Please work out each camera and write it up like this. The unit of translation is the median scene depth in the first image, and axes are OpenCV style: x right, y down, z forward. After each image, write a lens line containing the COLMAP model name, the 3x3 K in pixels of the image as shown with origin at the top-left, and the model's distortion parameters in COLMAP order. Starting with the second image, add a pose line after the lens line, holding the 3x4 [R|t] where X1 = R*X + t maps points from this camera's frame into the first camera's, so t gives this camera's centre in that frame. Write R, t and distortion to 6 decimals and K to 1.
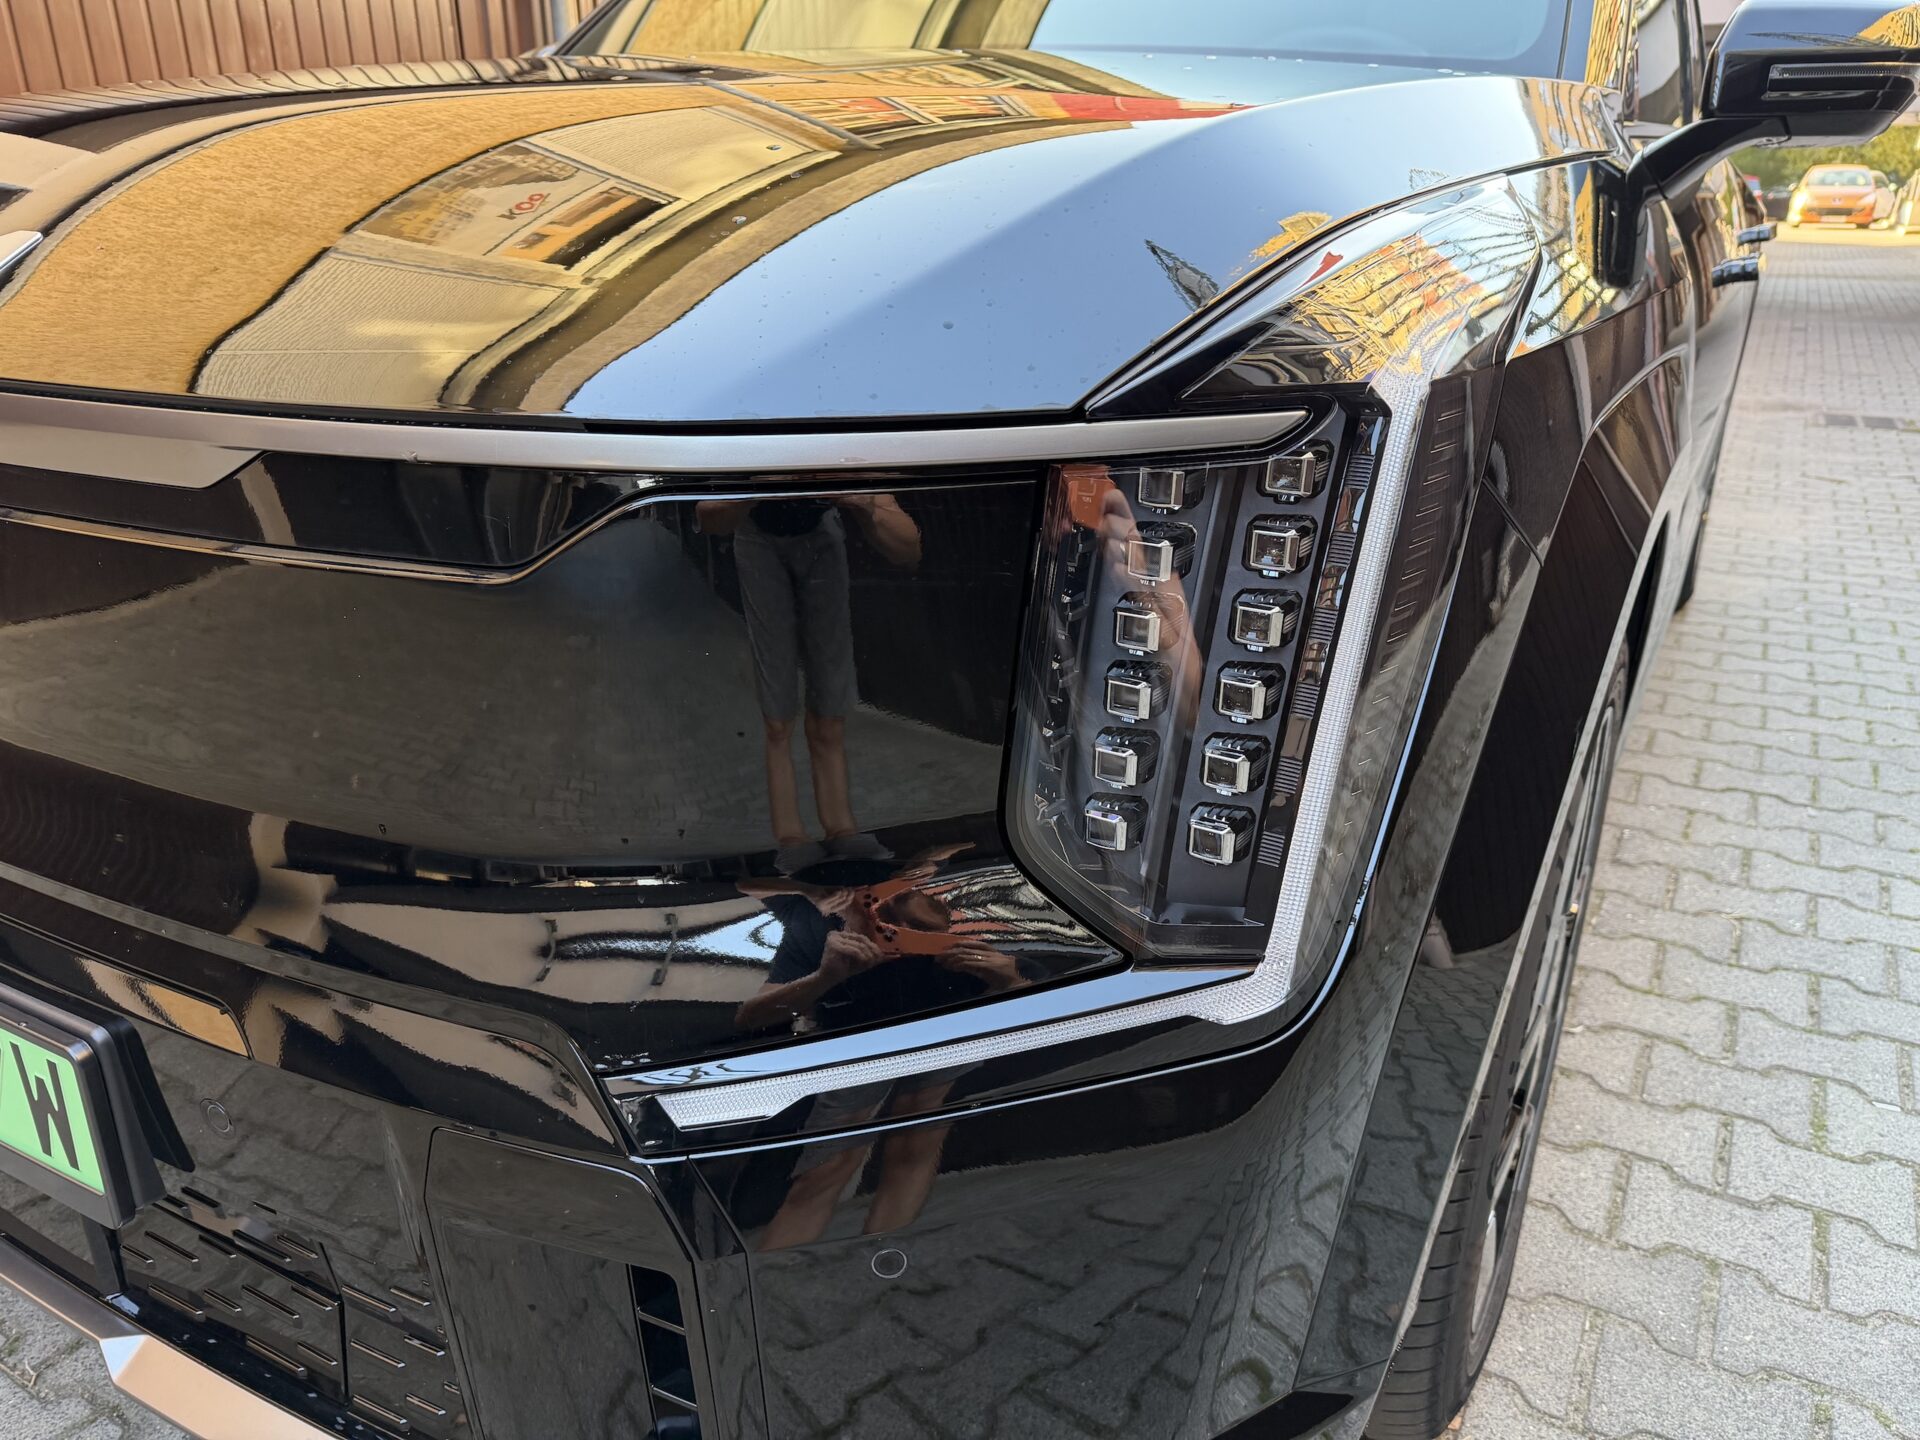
lens RADIAL K [[1360.7, 0, 955.9], [0, 1360.7, 725.8], [0, 0, 1]] dist [-0.006049, -0.003650]
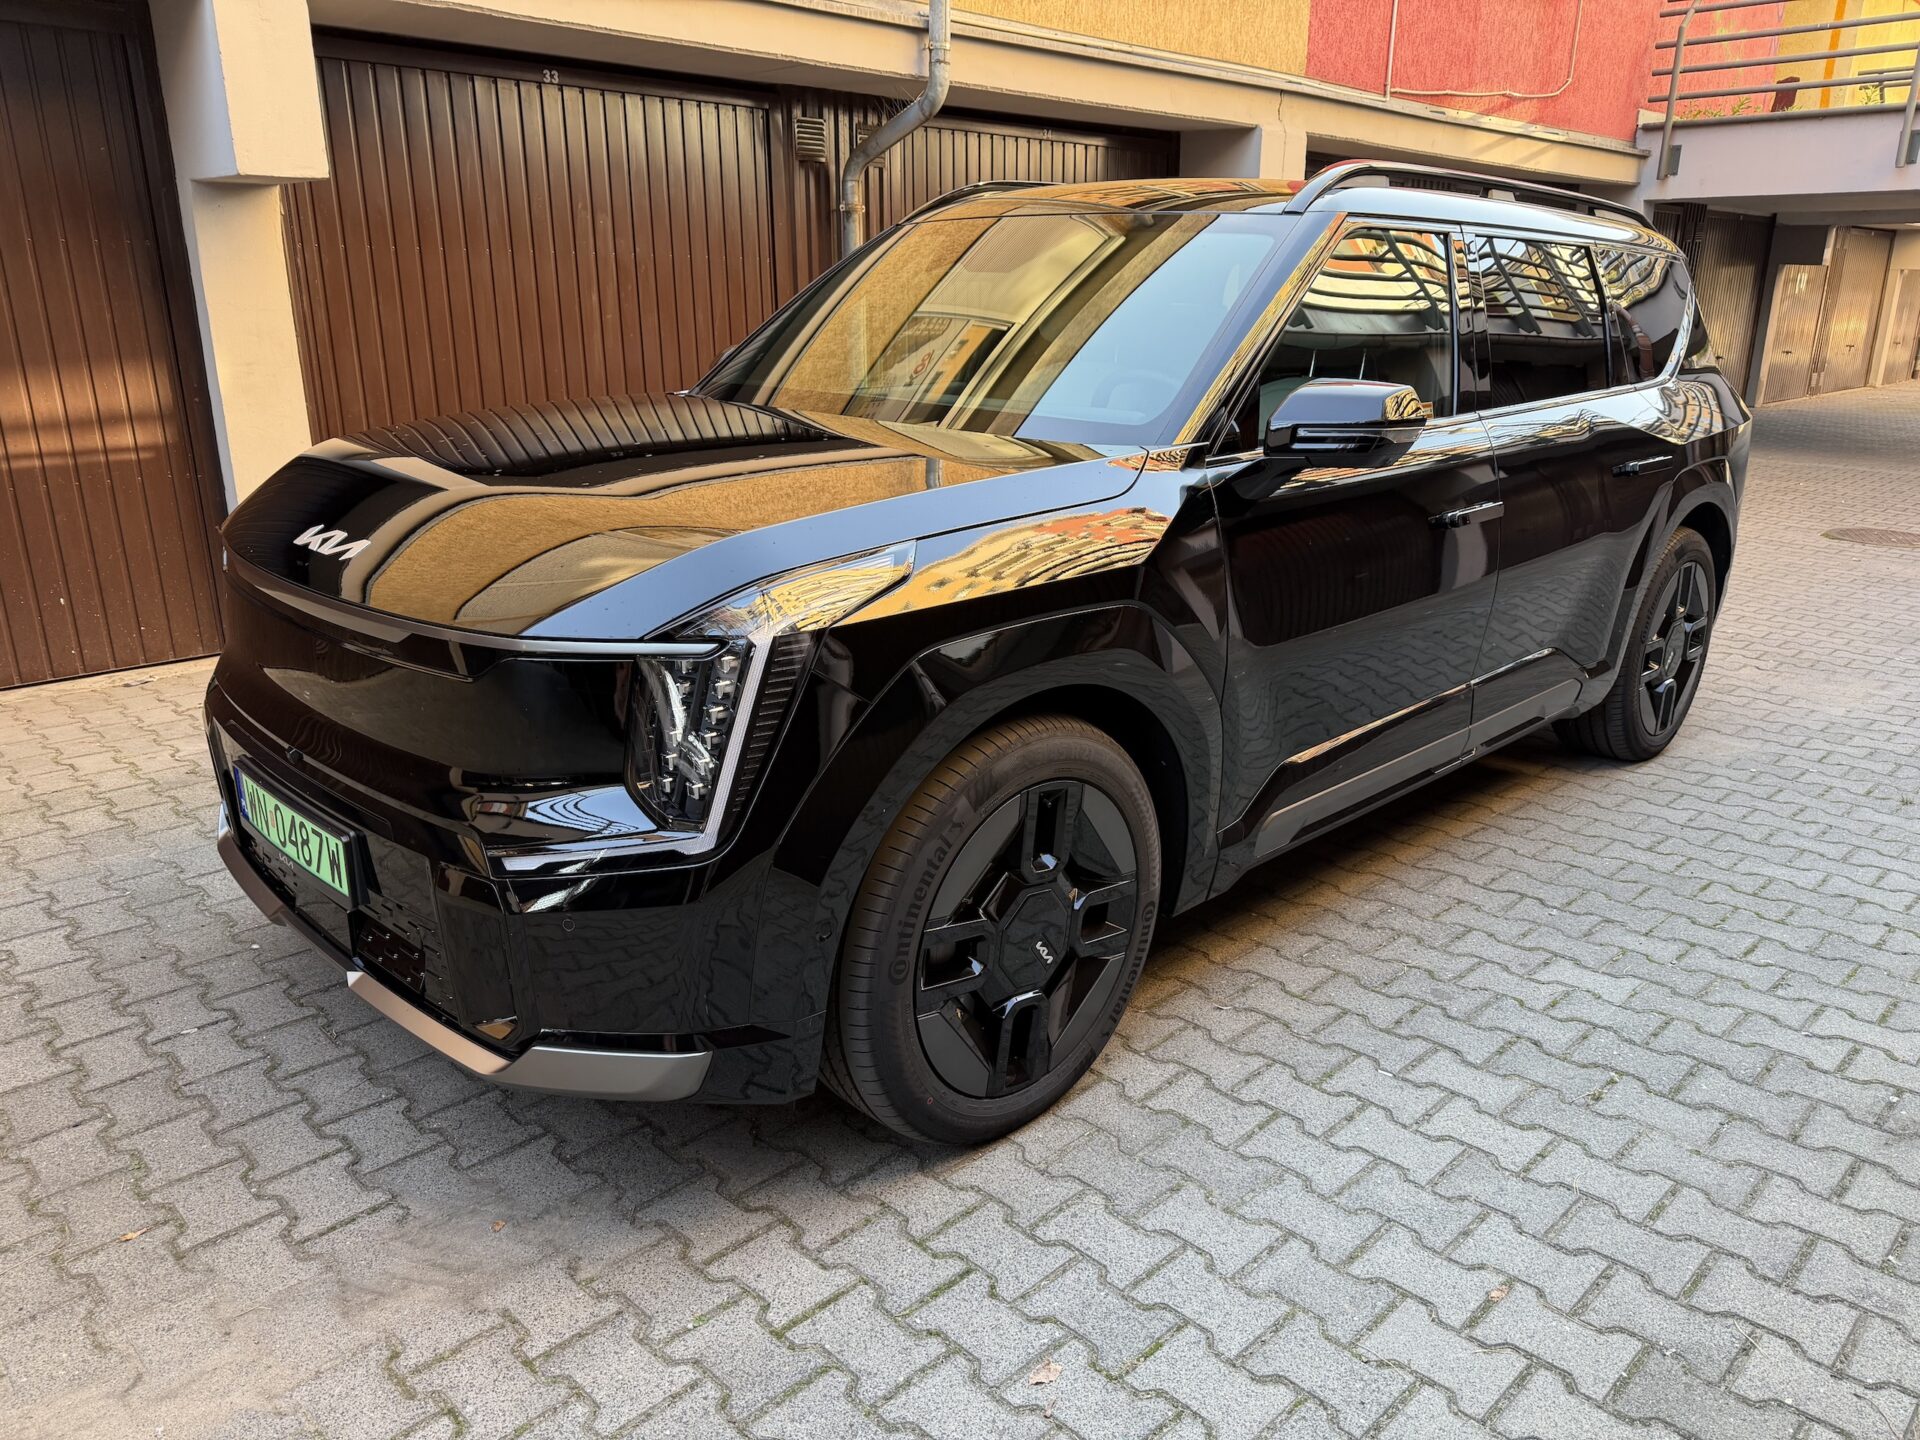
lens RADIAL K [[1354.1, 0, 978.0], [0, 1354.1, 716.0], [0, 0, 1]] dist [0.004088, -0.006350]
pose [[0.966542, 0.076829, -0.244733, 0.525832], [-0.096086, 0.993066, -0.067730, 0.022570], [0.237832, 0.088979, 0.967222, -0.580609]]
